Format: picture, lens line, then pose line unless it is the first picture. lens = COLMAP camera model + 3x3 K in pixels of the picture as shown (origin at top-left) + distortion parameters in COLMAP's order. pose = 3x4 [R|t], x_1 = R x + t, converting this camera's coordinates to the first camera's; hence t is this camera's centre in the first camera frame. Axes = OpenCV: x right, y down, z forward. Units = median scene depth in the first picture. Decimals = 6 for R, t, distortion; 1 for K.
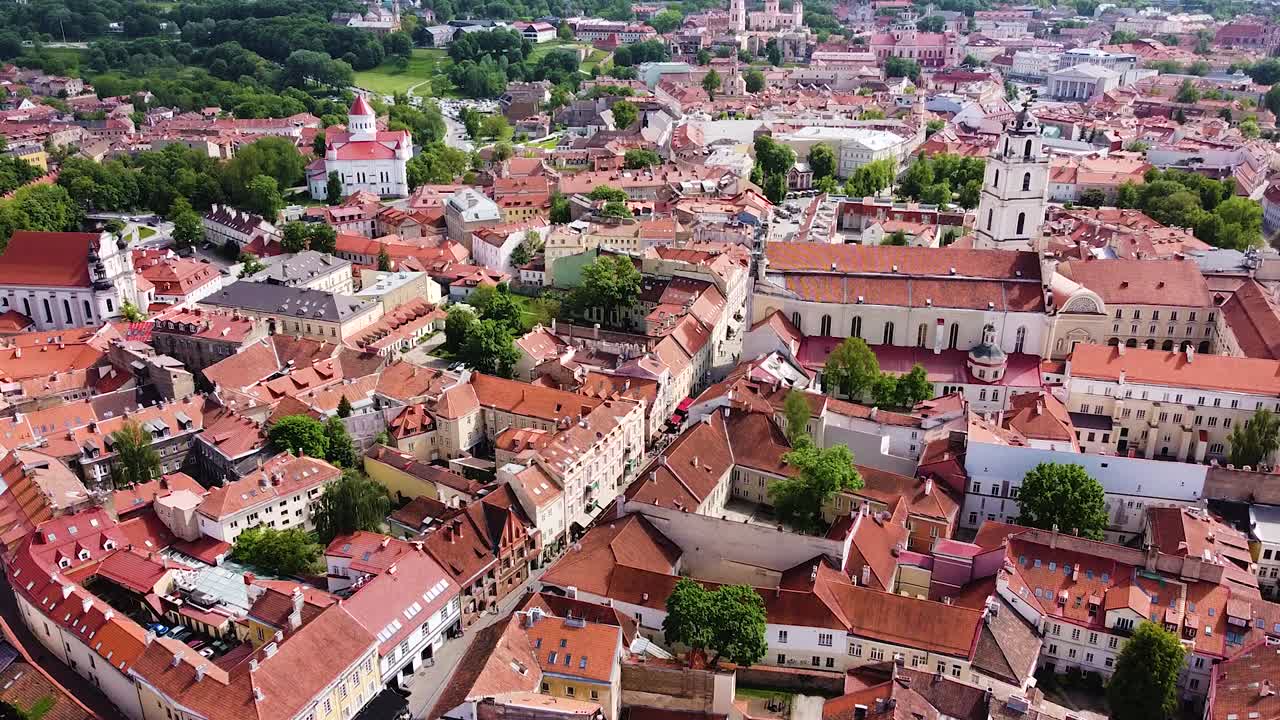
lens RADIAL K [[1016.5, 0, 640.0], [0, 1016.5, 360.0], [0, 0, 1]] dist [-0.003237, 0.000709]
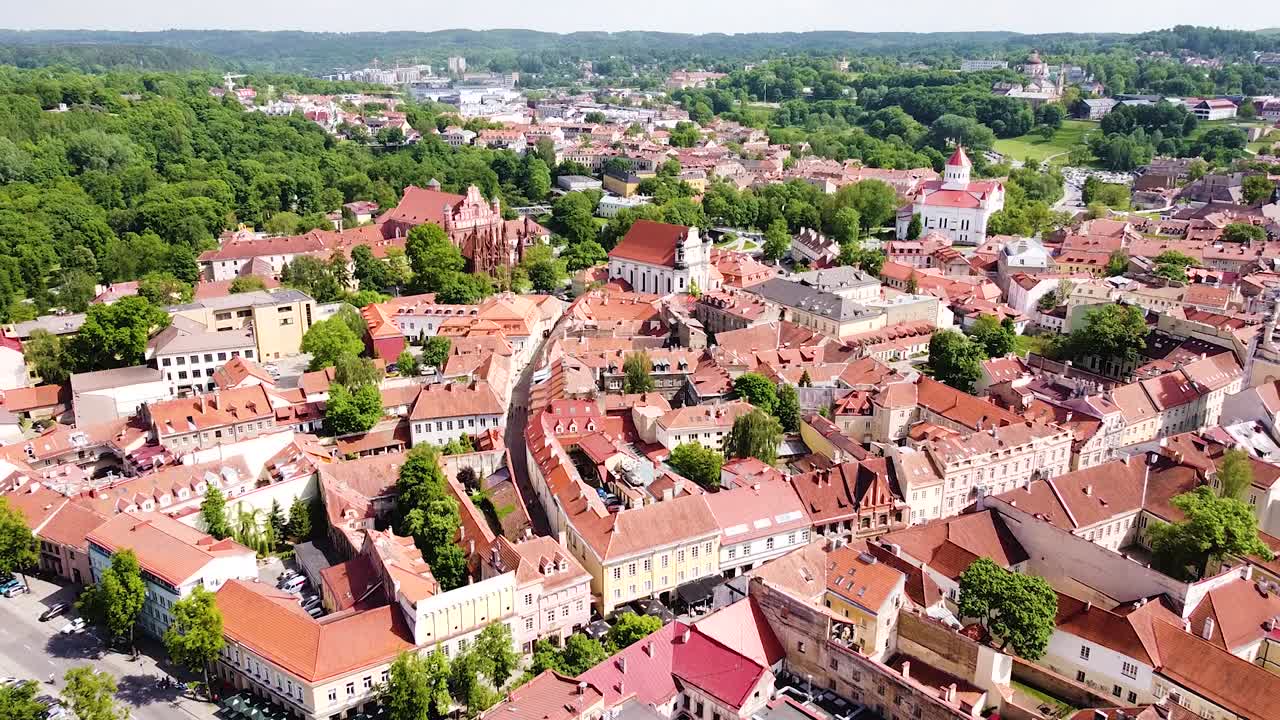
lens RADIAL K [[1016.5, 0, 640.0], [0, 1016.5, 360.0], [0, 0, 1]] dist [-0.003237, 0.000709]
pose [[0.798394, 0.180800, -0.574350, 0.182430], [-0.222983, 0.974817, -0.003100, 0.057009], [0.559326, 0.130545, 0.818604, -0.043532]]
